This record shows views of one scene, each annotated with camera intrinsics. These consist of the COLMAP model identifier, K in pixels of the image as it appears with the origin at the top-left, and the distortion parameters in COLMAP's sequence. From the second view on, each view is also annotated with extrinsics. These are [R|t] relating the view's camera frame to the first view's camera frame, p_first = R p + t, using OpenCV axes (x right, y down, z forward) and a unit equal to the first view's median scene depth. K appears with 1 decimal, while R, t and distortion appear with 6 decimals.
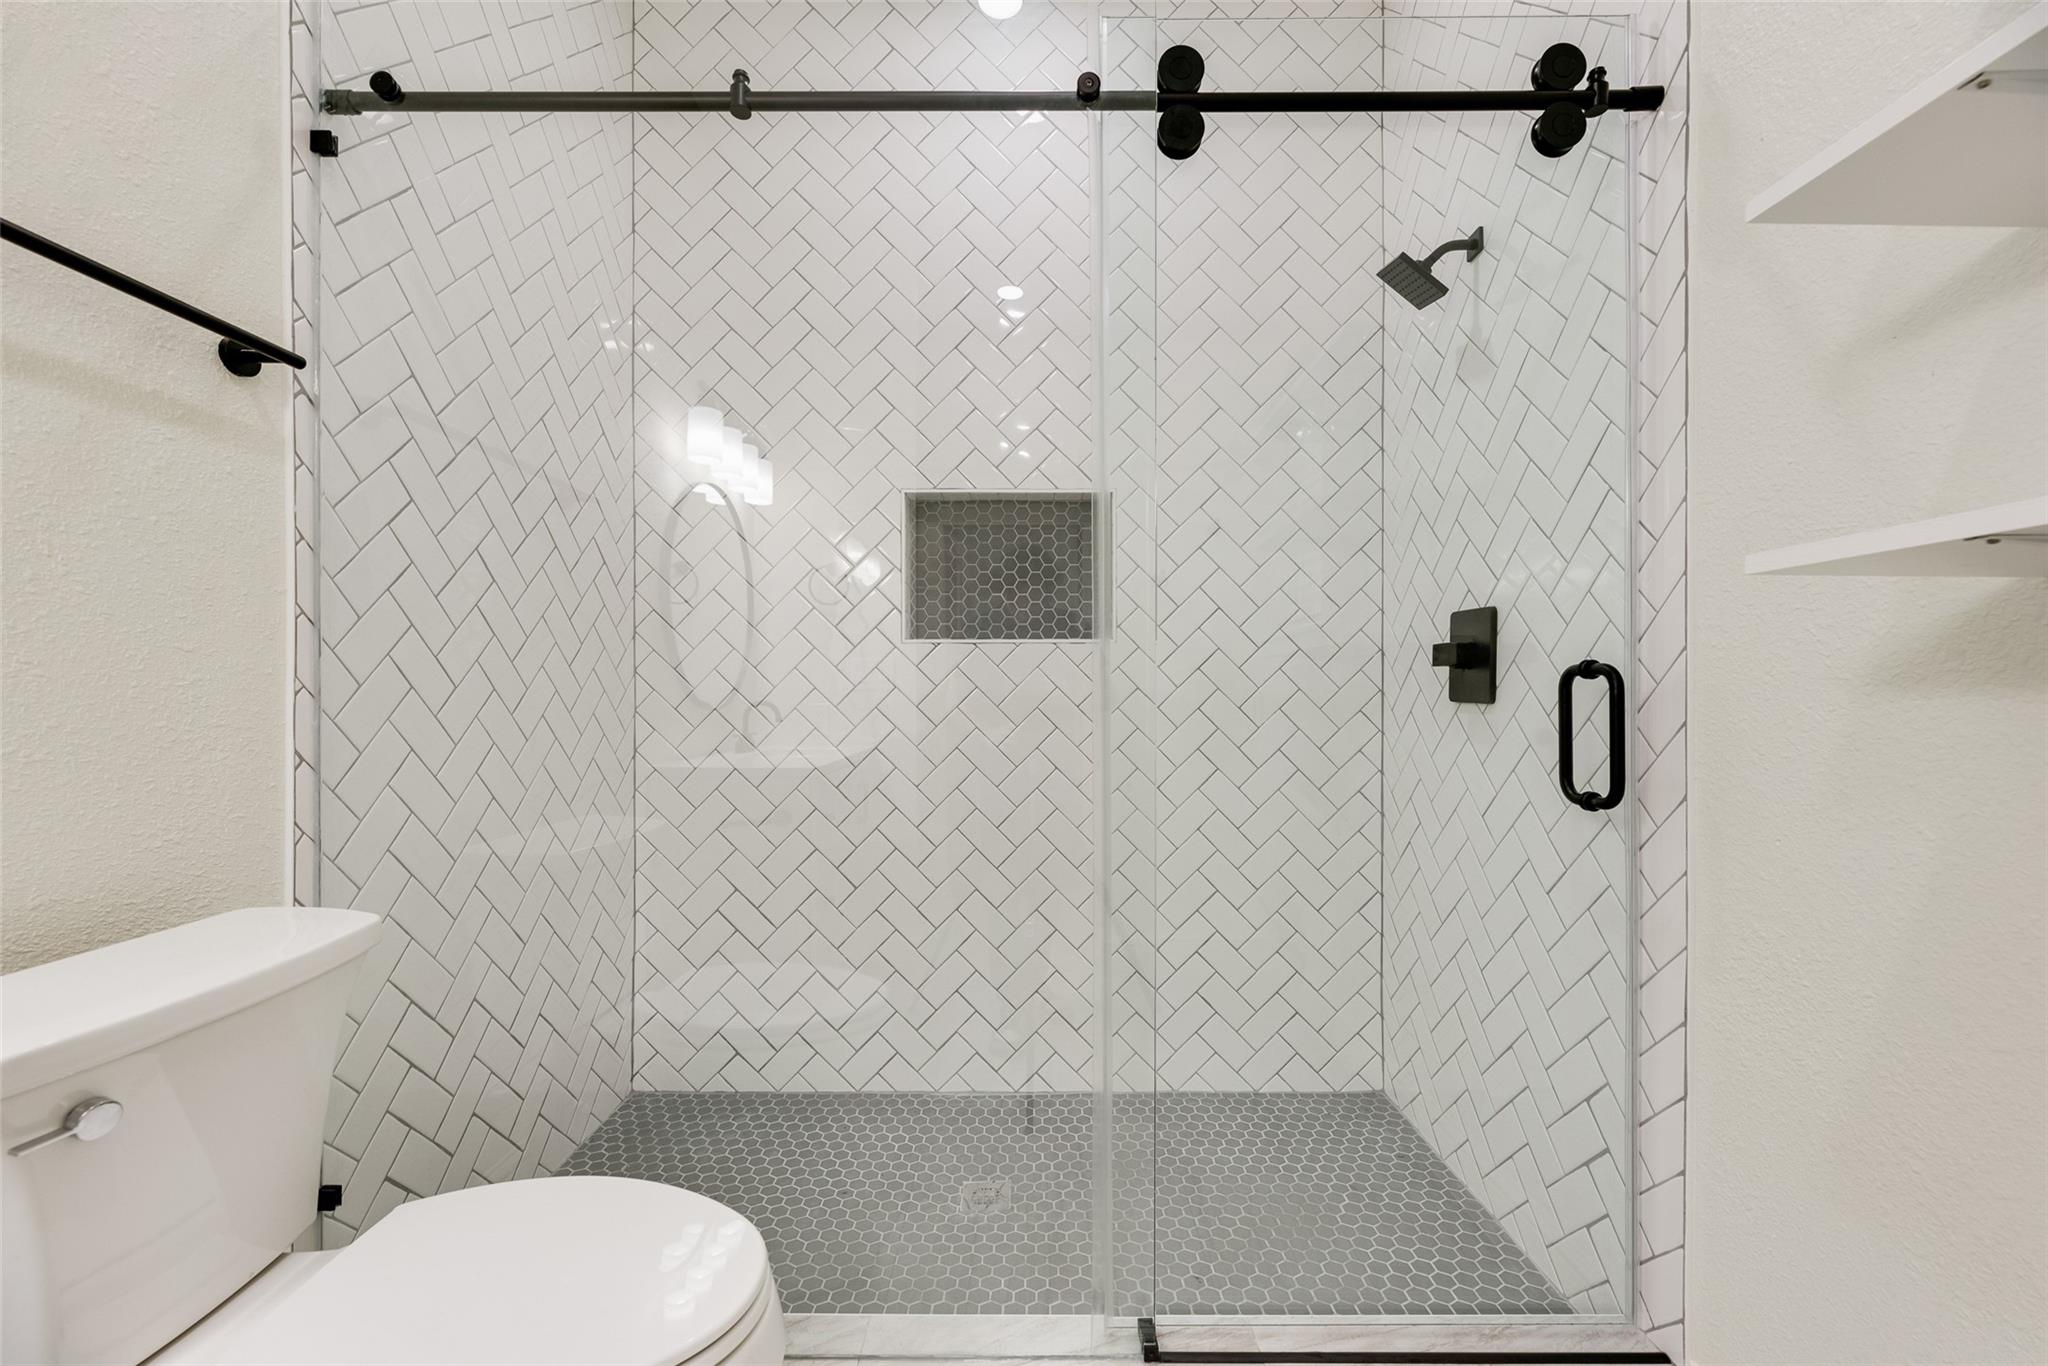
lens RADIAL K [[835.8, 0, 1014.6], [0, 835.8, 695.6], [0, 0, 1]] dist [0.003563, -0.000778]
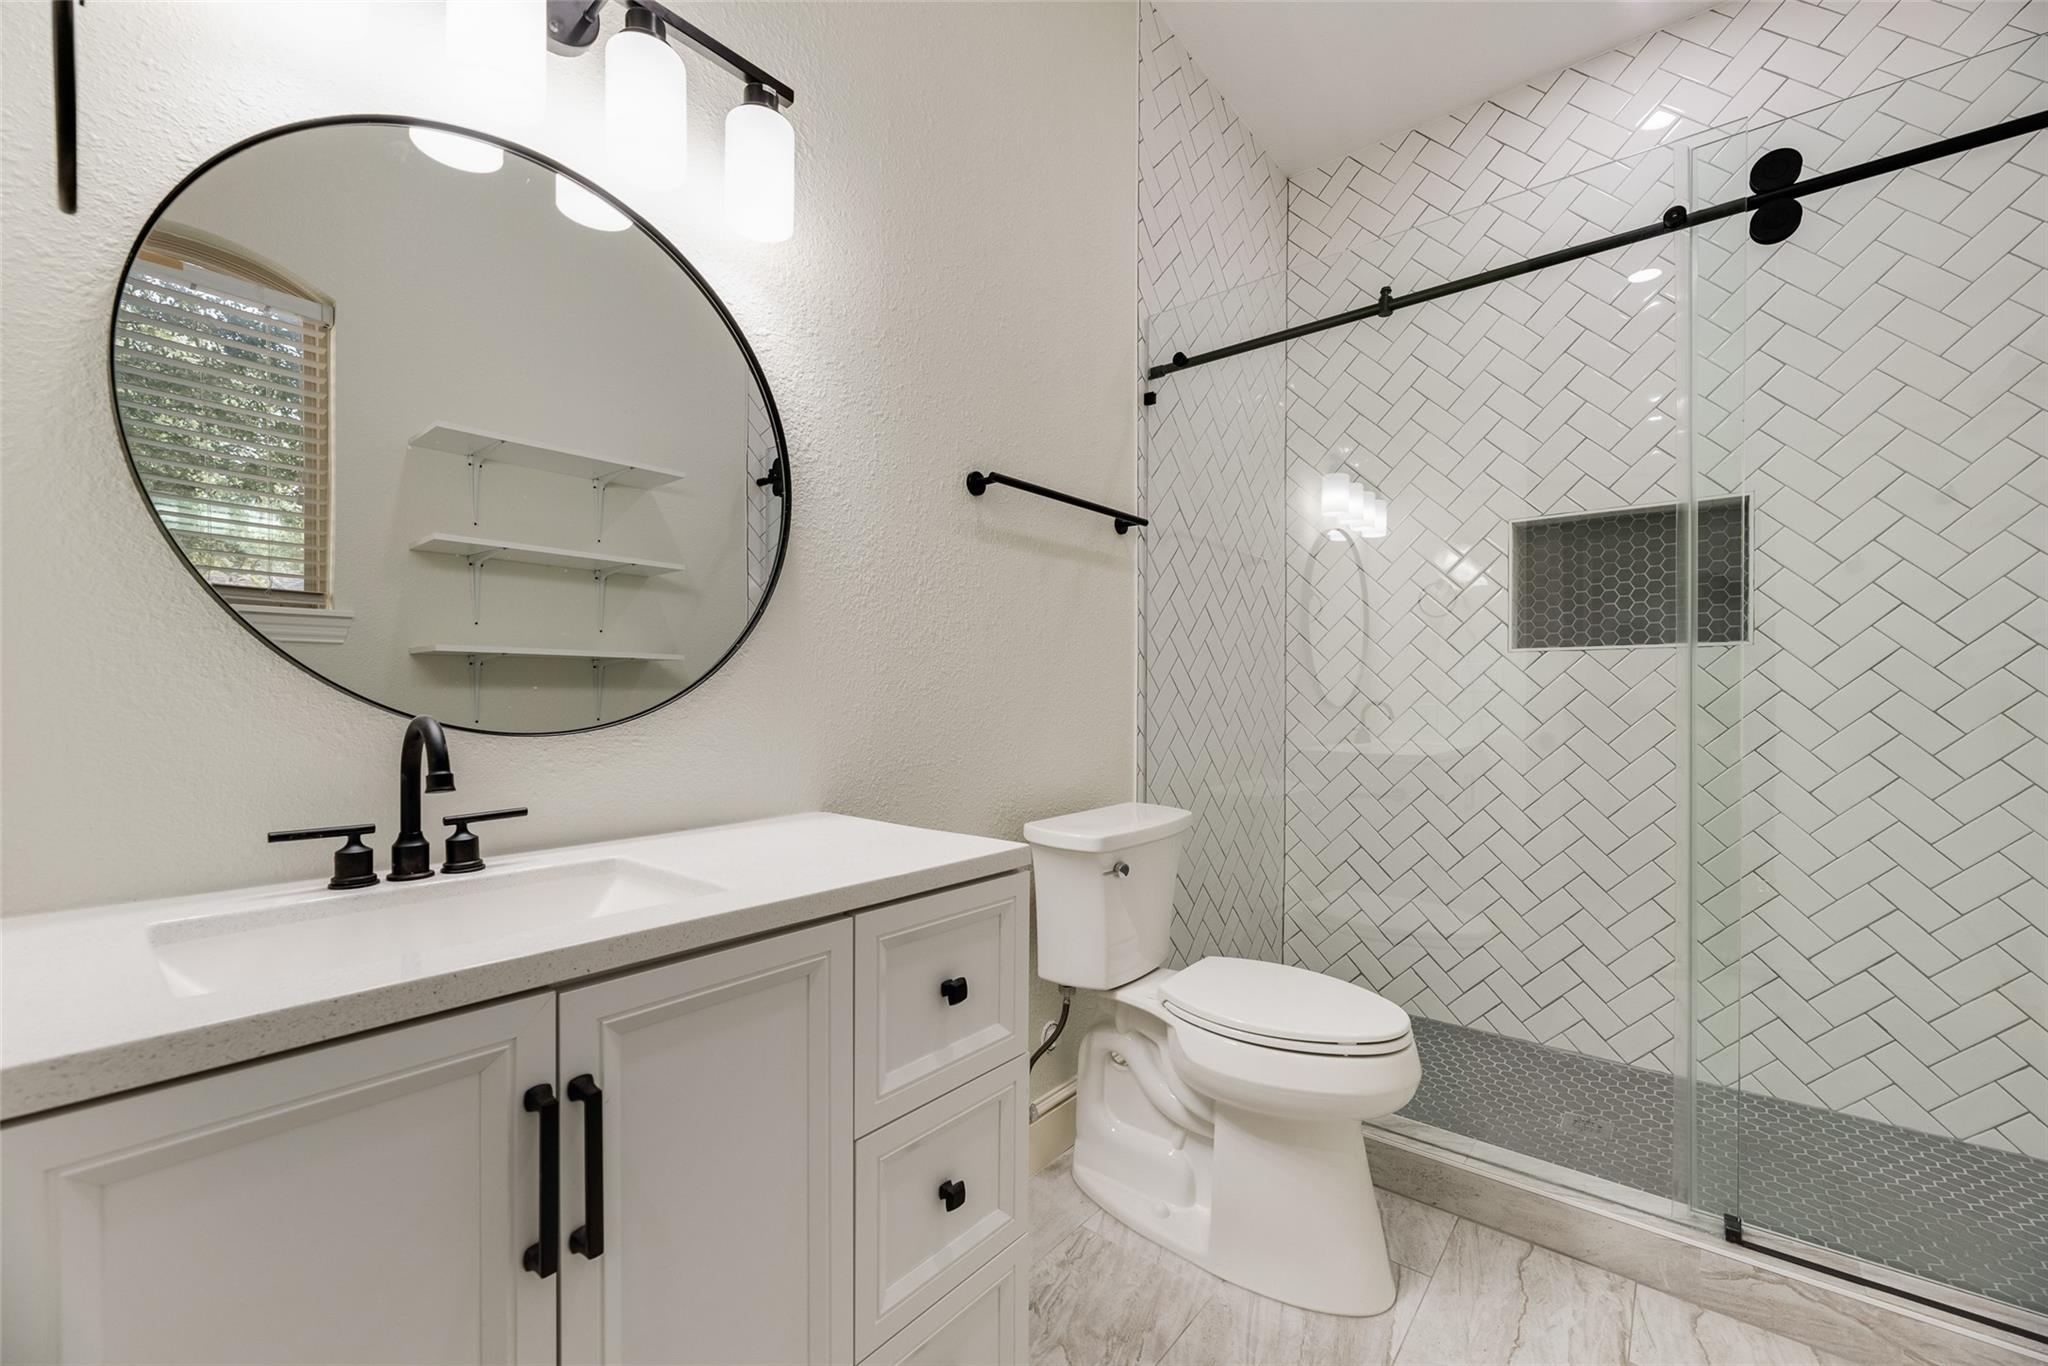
lens RADIAL K [[835.8, 0, 1026.4], [0, 835.8, 702.2], [0, 0, 1]] dist [0.003563, -0.000778]
pose [[0.786735, 0.006346, -0.617258, 0.056556], [-0.001805, 0.999967, 0.007980, -0.001083], [0.617288, -0.005164, 0.786720, -0.332047]]
